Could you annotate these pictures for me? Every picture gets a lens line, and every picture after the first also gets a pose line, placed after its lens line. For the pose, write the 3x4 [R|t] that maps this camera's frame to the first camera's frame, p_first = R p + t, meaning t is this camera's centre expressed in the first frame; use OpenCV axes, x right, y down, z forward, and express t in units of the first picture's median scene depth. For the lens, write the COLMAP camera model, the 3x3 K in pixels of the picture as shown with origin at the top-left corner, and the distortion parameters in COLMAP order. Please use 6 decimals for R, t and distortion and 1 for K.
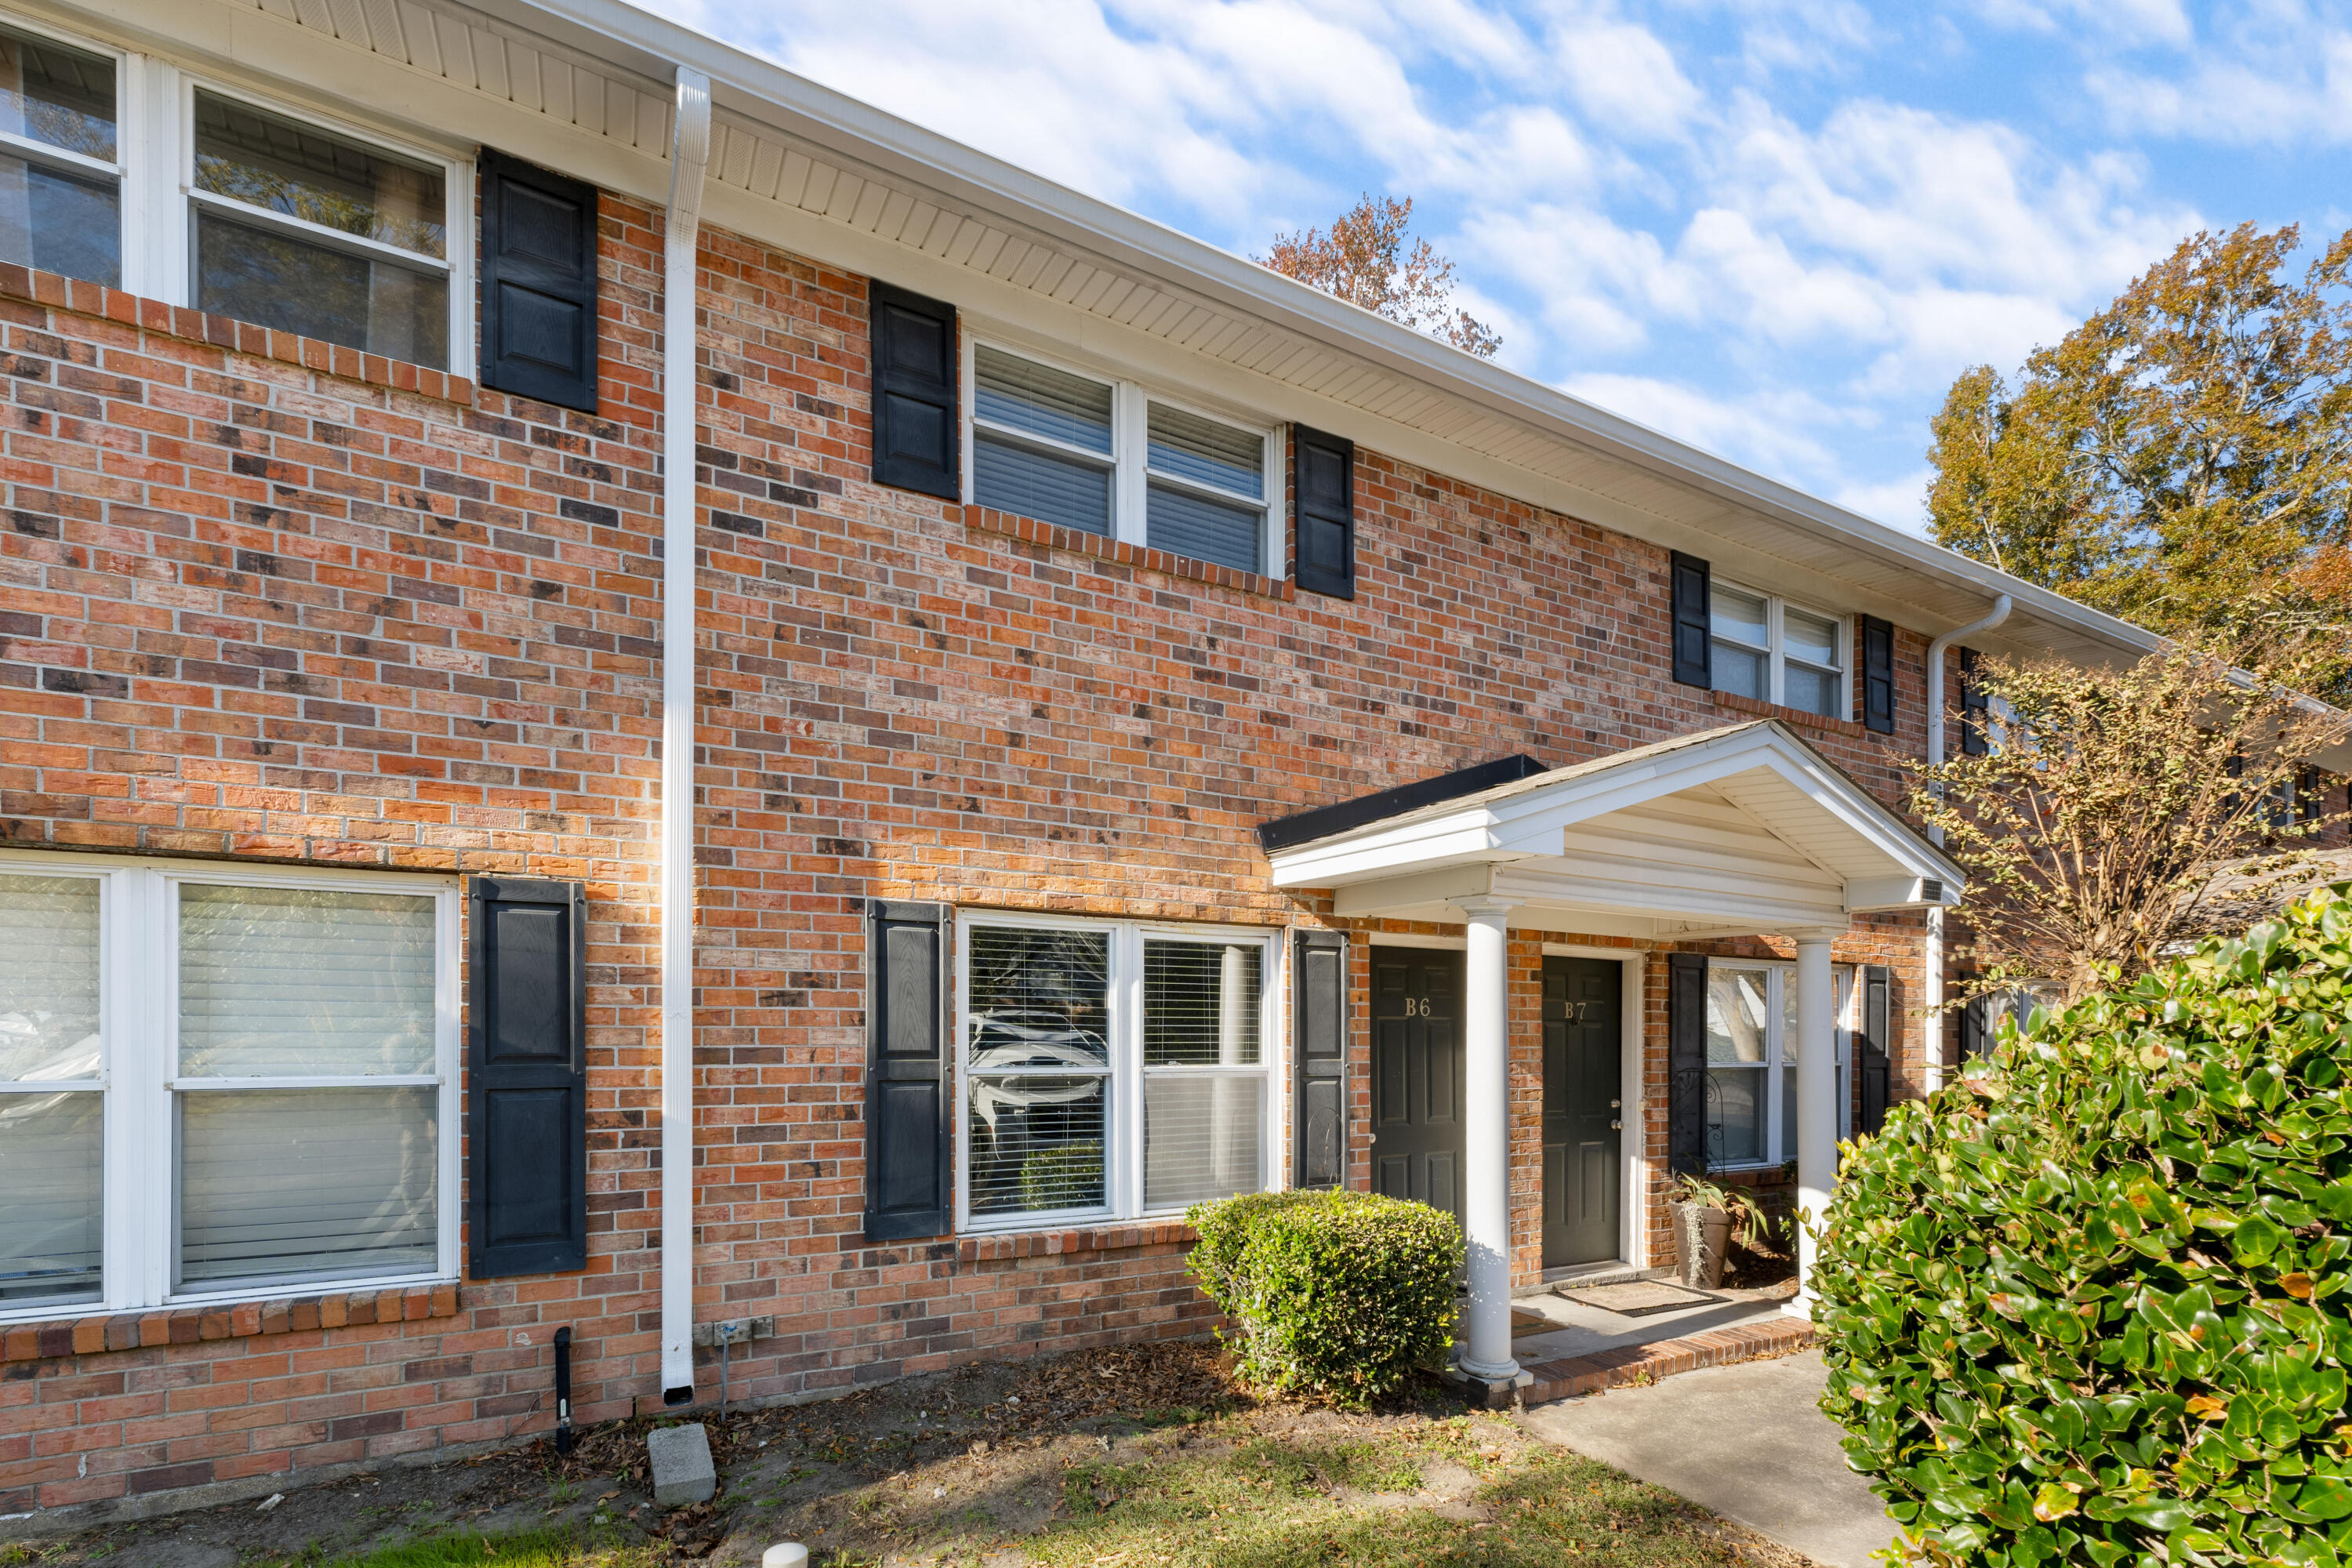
lens RADIAL K [[1052.9, 0, 1174.5], [0, 1052.9, 823.7], [0, 0, 1]] dist [0.012640, -0.000076]
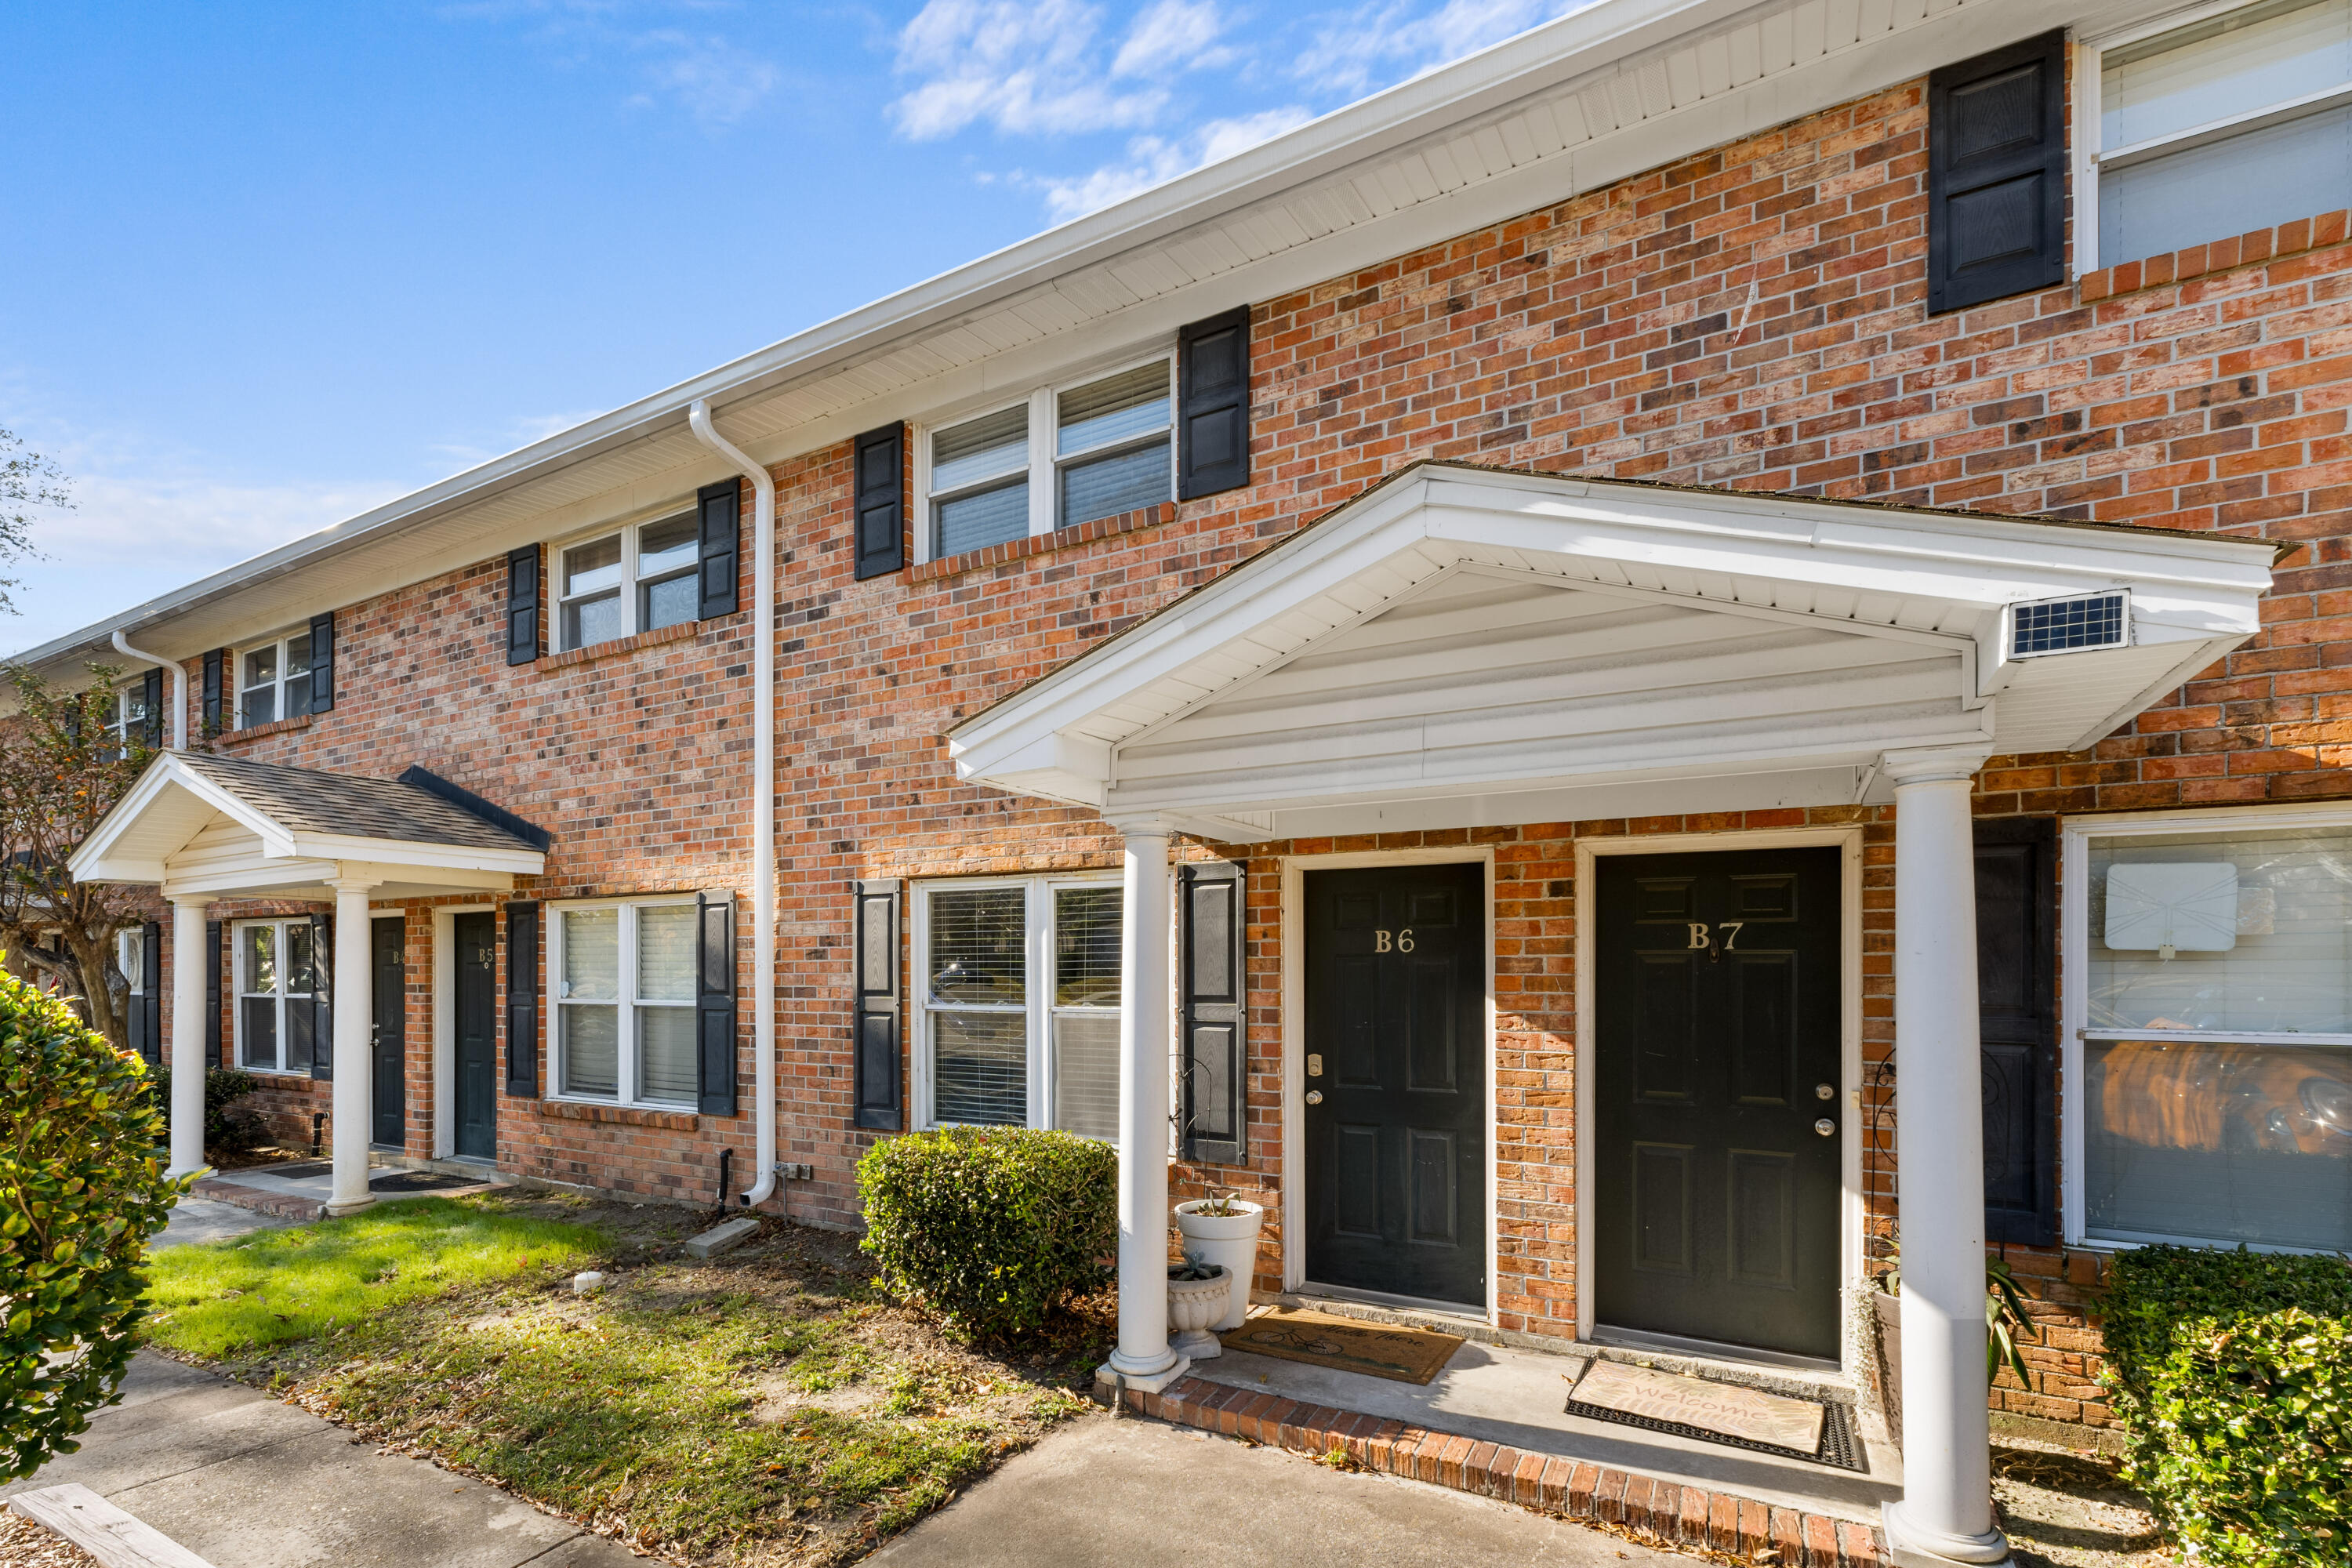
lens RADIAL K [[1018.3, 0, 1166.4], [0, 1018.3, 791.2], [0, 0, 1]] dist [0.011974, 0.000098]
pose [[0.543711, -0.158357, -0.824197, 1.036842], [0.164286, 0.983121, -0.080515, 0.127044], [0.823036, -0.091627, 0.560550, 0.579320]]
